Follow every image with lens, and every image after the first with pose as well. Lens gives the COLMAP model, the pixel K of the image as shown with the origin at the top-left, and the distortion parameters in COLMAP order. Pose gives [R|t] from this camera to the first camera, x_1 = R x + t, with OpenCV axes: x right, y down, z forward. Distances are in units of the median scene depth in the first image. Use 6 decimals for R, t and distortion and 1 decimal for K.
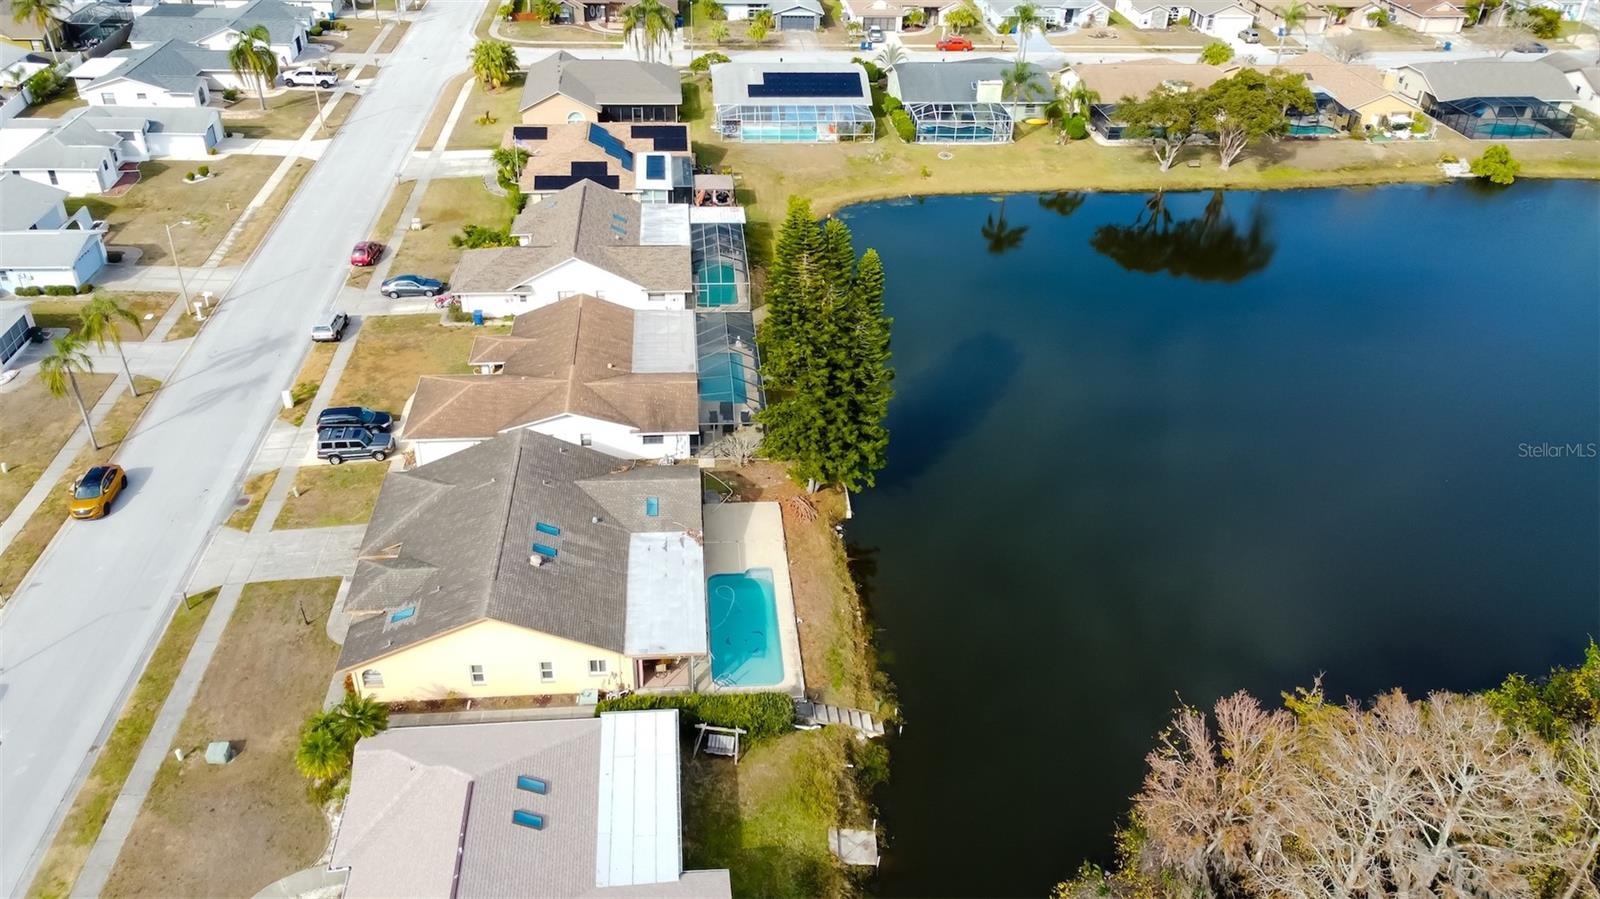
lens RADIAL K [[1223.7, 0, 802.2], [0, 1223.7, 442.3], [0, 0, 1]] dist [0.009478, 0.013090]
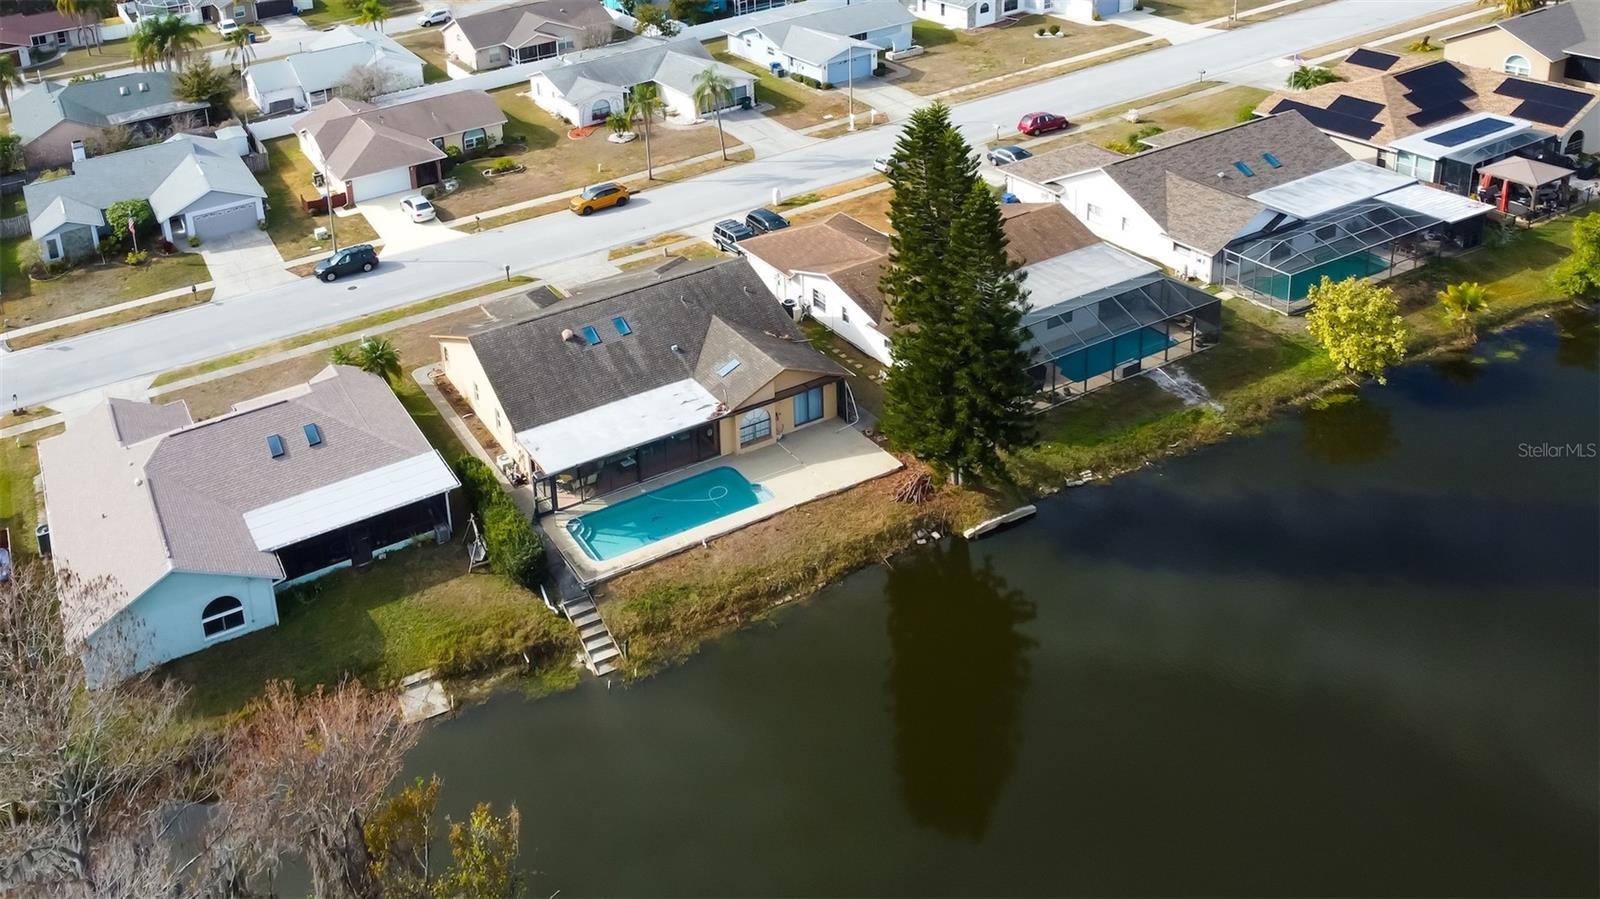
lens RADIAL K [[1326.7, 0, 562.6], [0, 1326.7, 167.1], [0, 0, 1]] dist [0.000361, 0.004844]
pose [[0.311944, 0.264152, -0.912642, 0.659018], [-0.405515, 0.905702, 0.123537, -0.145259], [0.859214, 0.331554, 0.389646, 0.435033]]
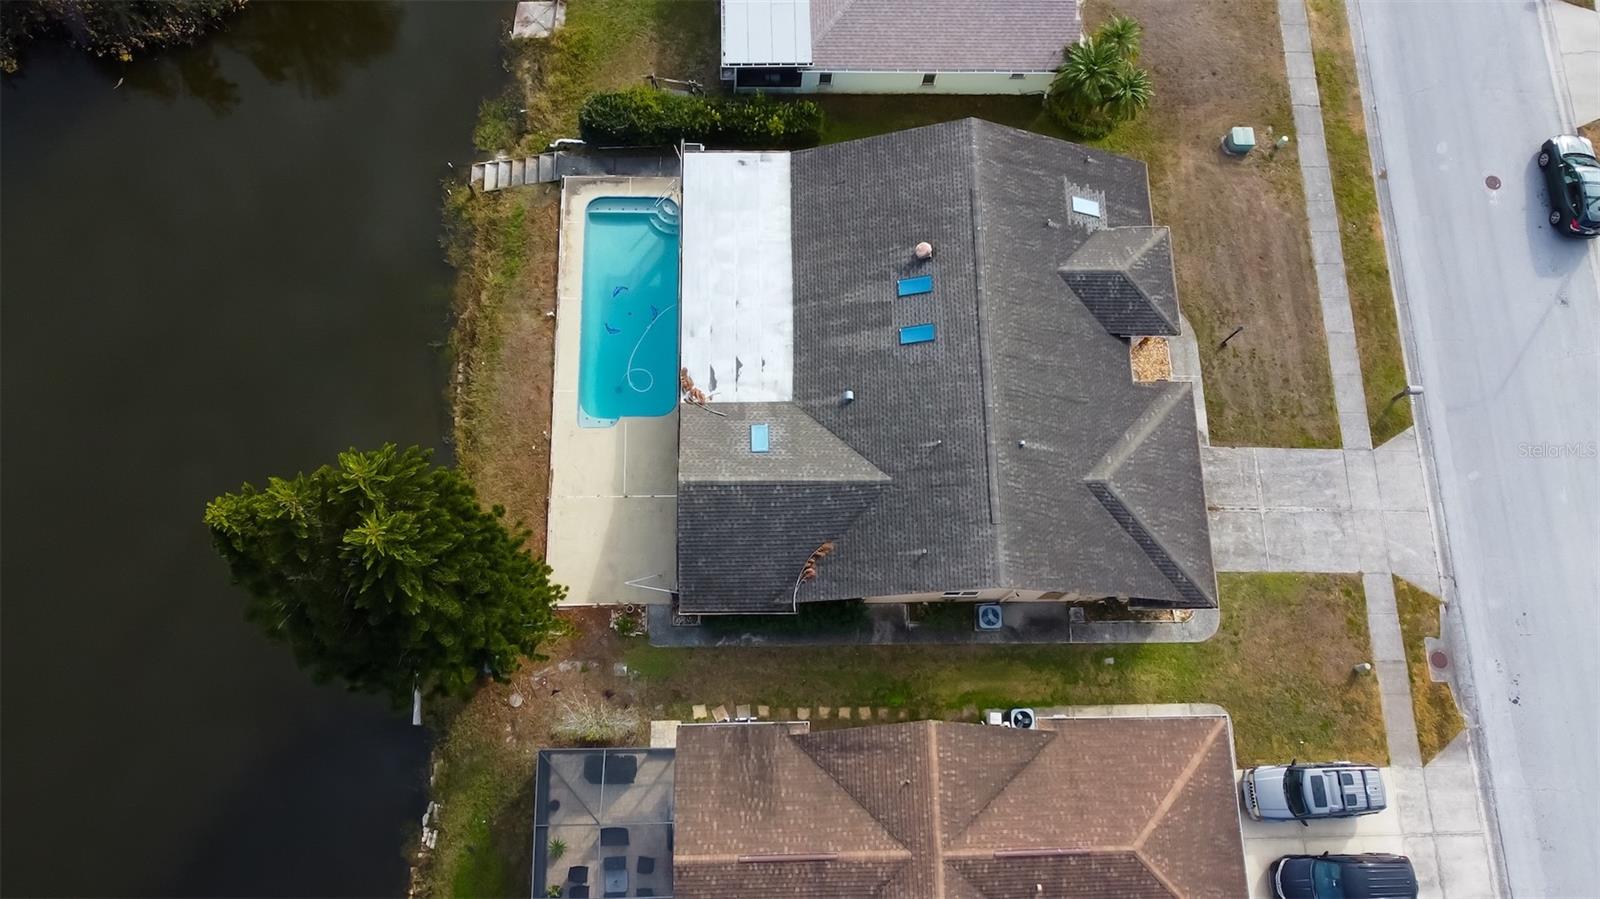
lens RADIAL K [[1167.1, 0, 825.4], [0, 1167.1, 452.7], [0, 0, 1]] dist [0.017909, 0.003136]
pose [[-0.993633, -0.091687, -0.065482, -0.111059], [-0.037769, -0.276509, 0.960269, -0.478100], [-0.106150, 0.956628, 0.271285, 0.796764]]
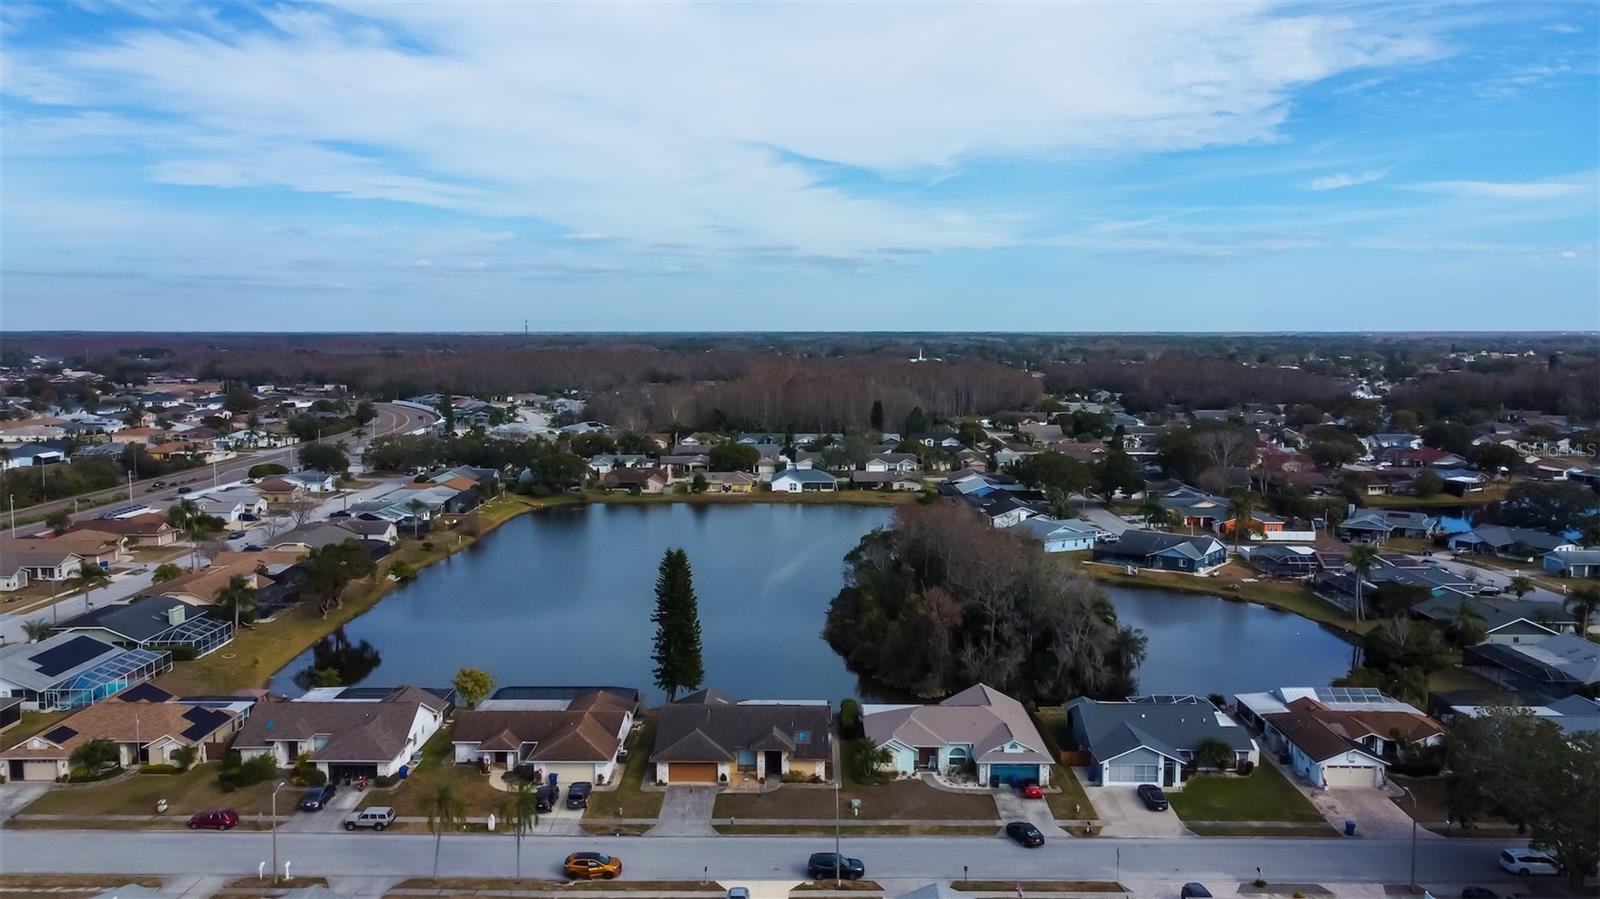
lens RADIAL K [[1223.7, 0, 802.2], [0, 1223.7, 442.3], [0, 0, 1]] dist [0.009478, 0.013090]
pose [[0.103568, -0.122645, 0.987032, -1.858034], [0.531366, 0.845705, 0.049328, -0.303855], [-0.840787, 0.519367, 0.152757, 0.362955]]
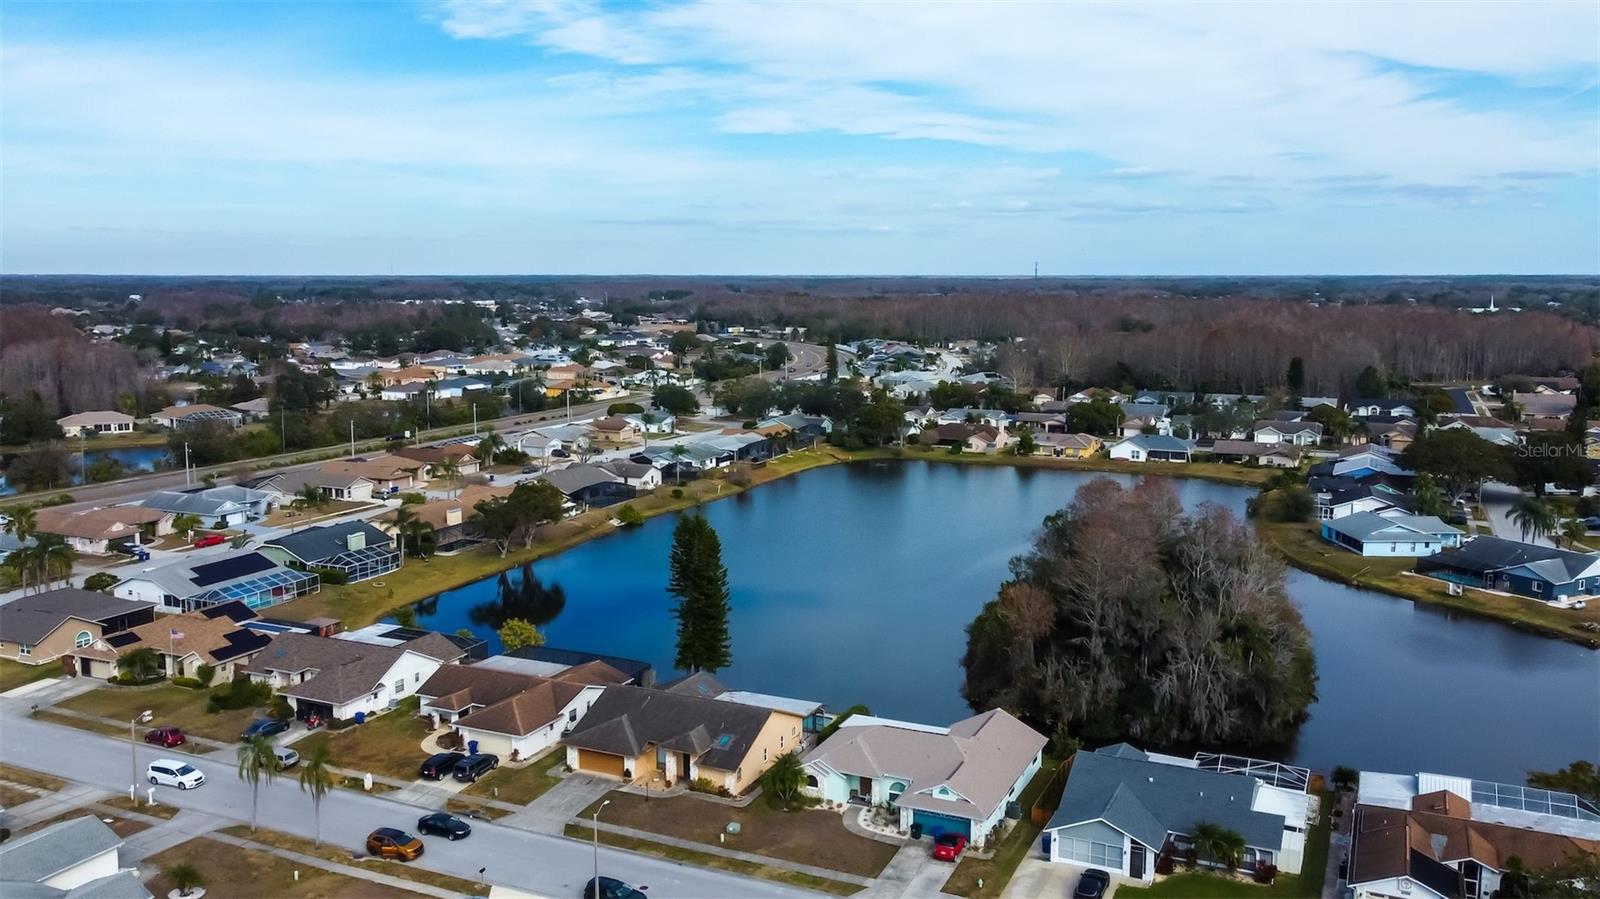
lens RADIAL K [[1305.5, 0, 801.9], [0, 1305.5, 450.4], [0, 0, 1]] dist [0.009689, 0.007175]
pose [[0.502480, -0.147620, 0.851893, -1.471402], [0.472773, 0.871871, -0.127777, 0.057546], [-0.723879, 0.466957, 0.507888, -0.174442]]
